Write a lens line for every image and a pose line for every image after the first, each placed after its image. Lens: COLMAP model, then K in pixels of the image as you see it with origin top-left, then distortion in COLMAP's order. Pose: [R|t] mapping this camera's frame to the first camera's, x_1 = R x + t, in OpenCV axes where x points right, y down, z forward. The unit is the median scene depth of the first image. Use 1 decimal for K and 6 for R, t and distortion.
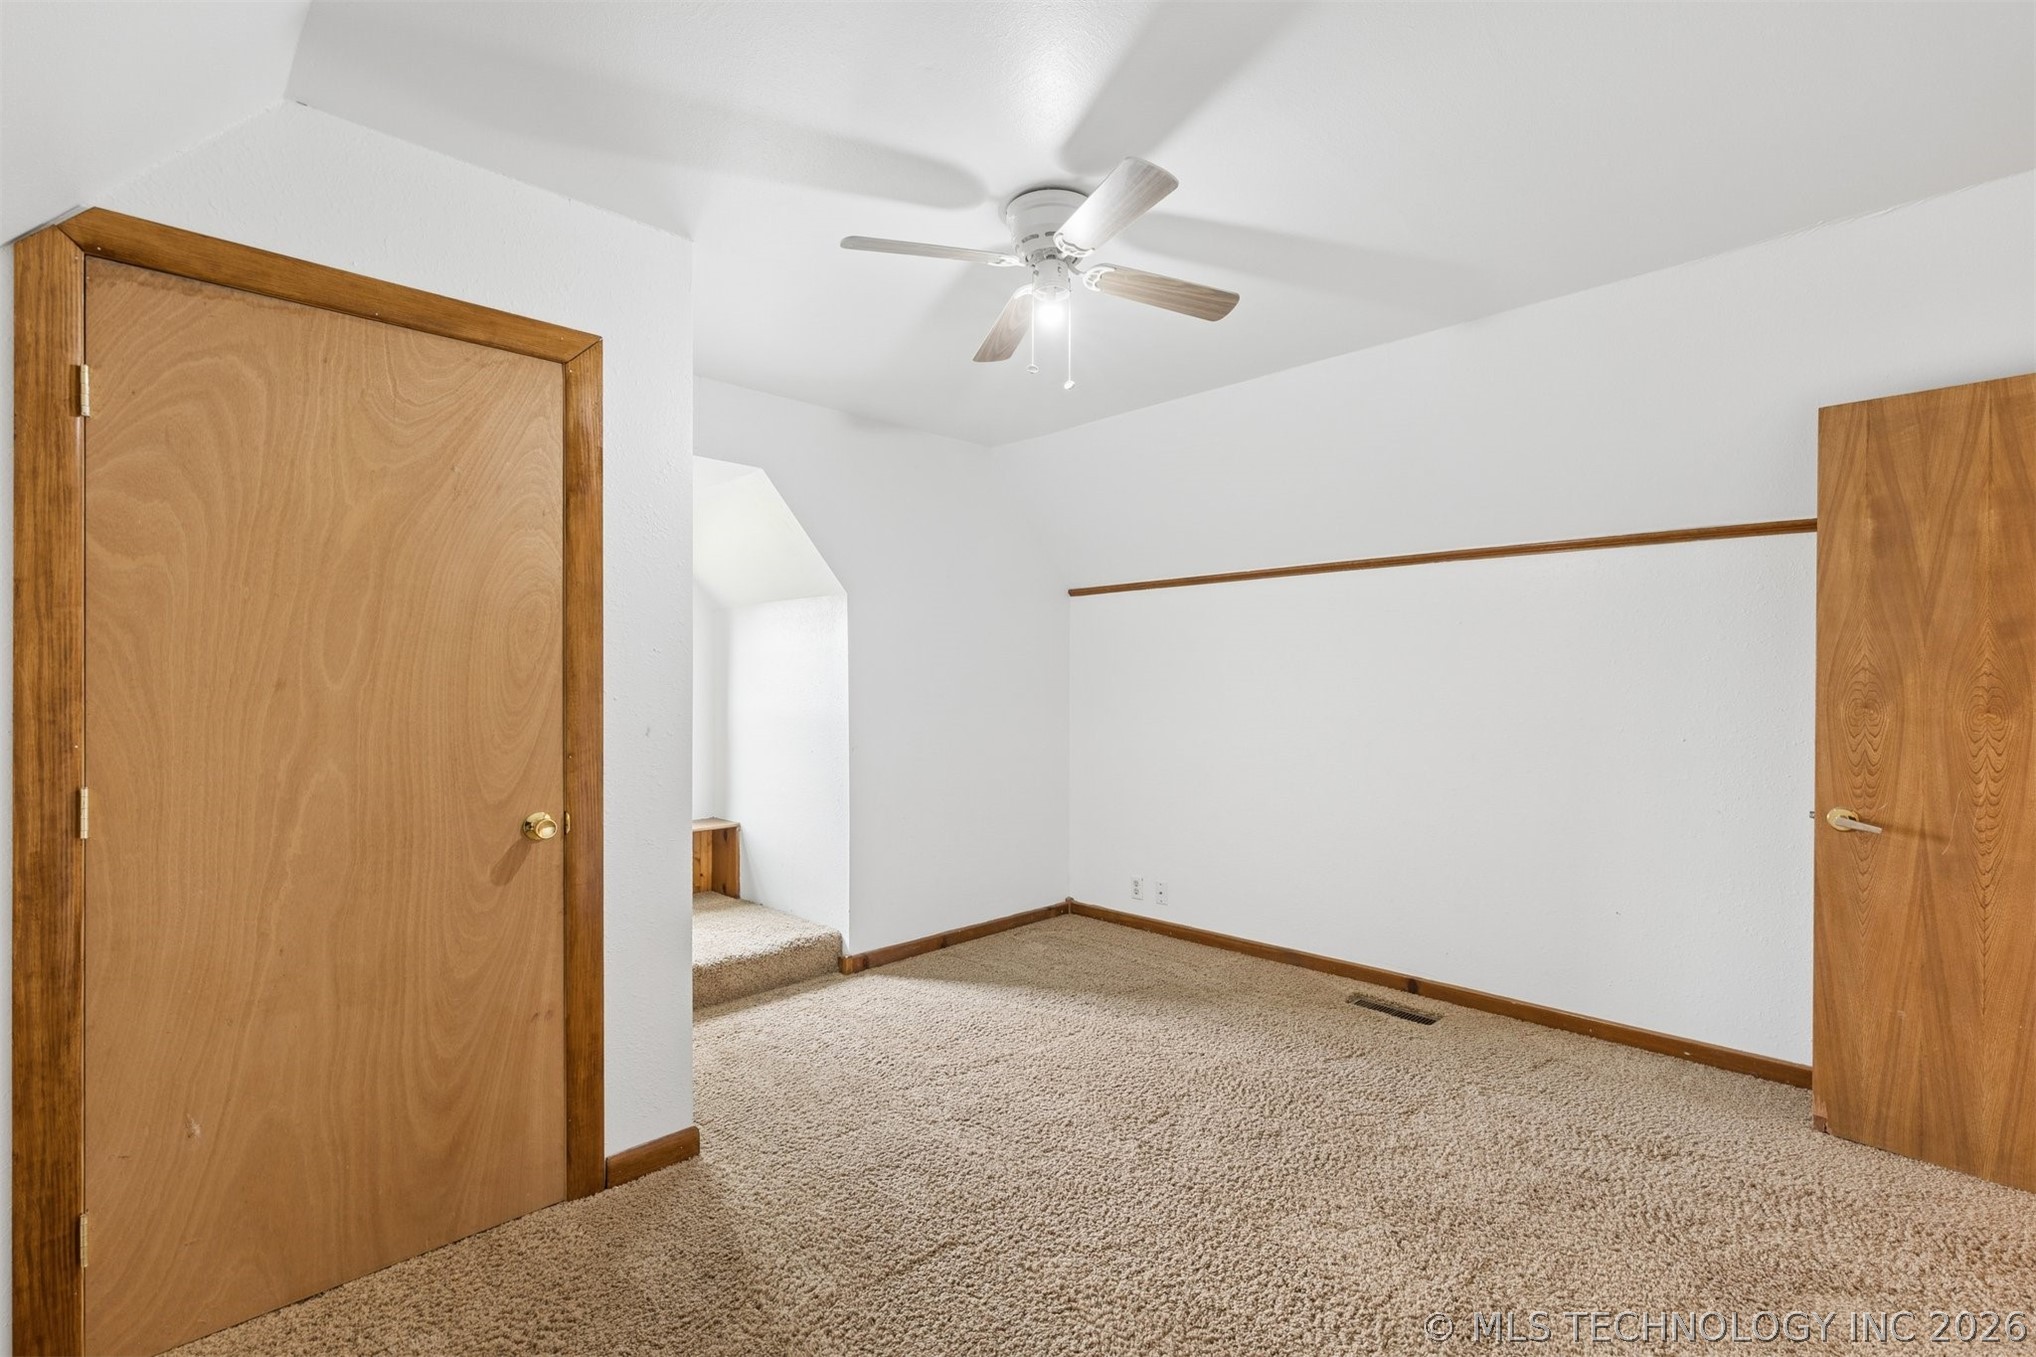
lens RADIAL K [[911.8, 0, 1018.3], [0, 911.8, 676.0], [0, 0, 1]] dist [0.010584, -0.003303]
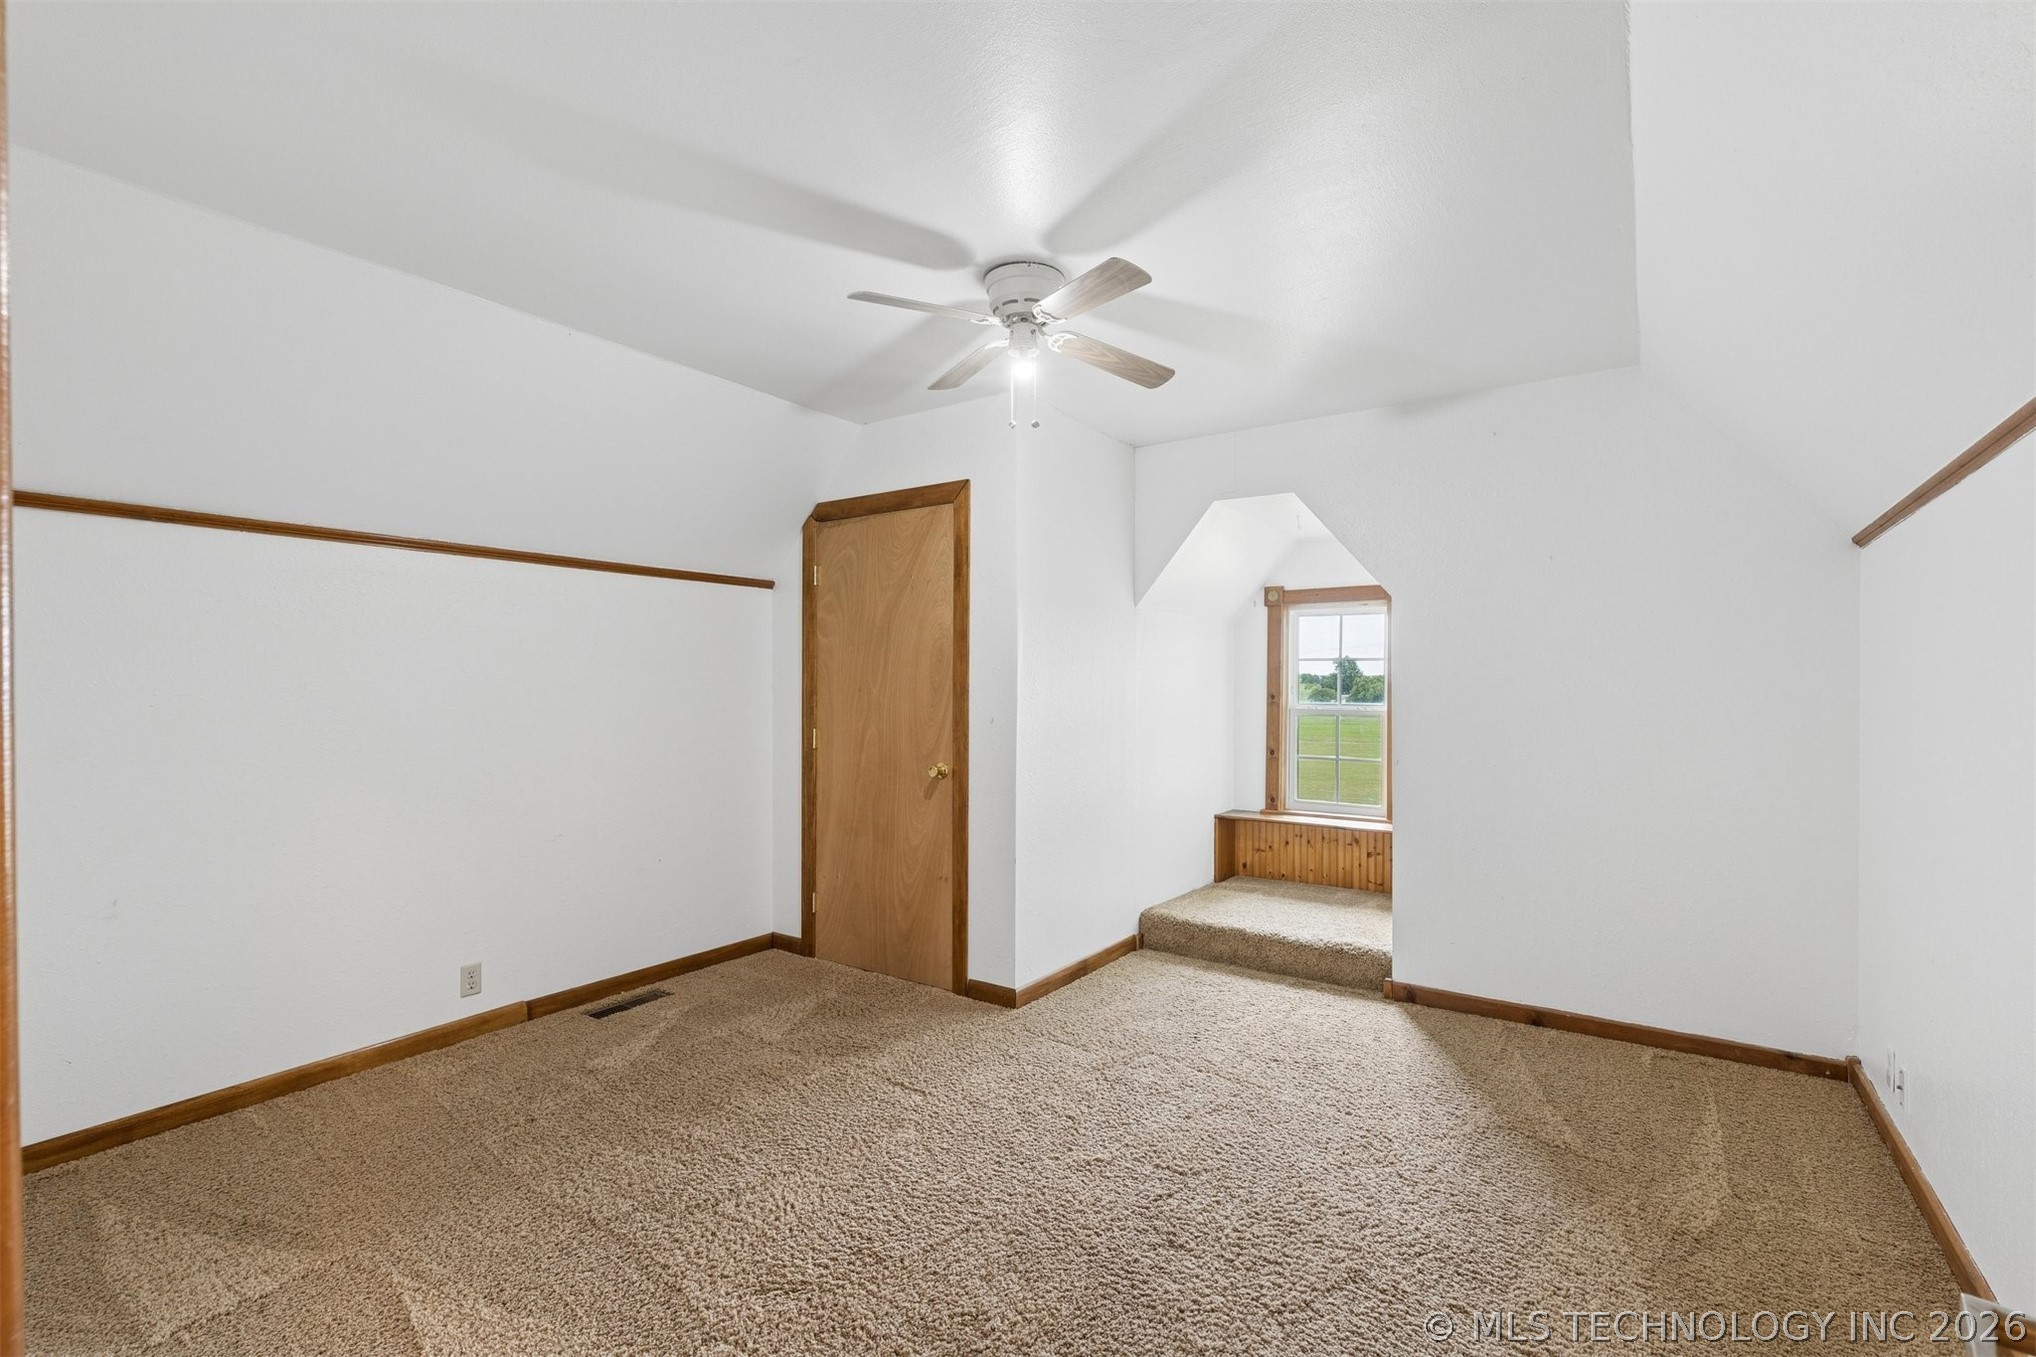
lens RADIAL K [[911.8, 0, 1020.1], [0, 911.8, 685.5], [0, 0, 1]] dist [0.010584, -0.003303]
pose [[0.187913, 0.004456, -0.982176, 1.301021], [0.003548, 0.999980, 0.005216, -0.009115], [0.982179, -0.004464, 0.187894, 0.867937]]
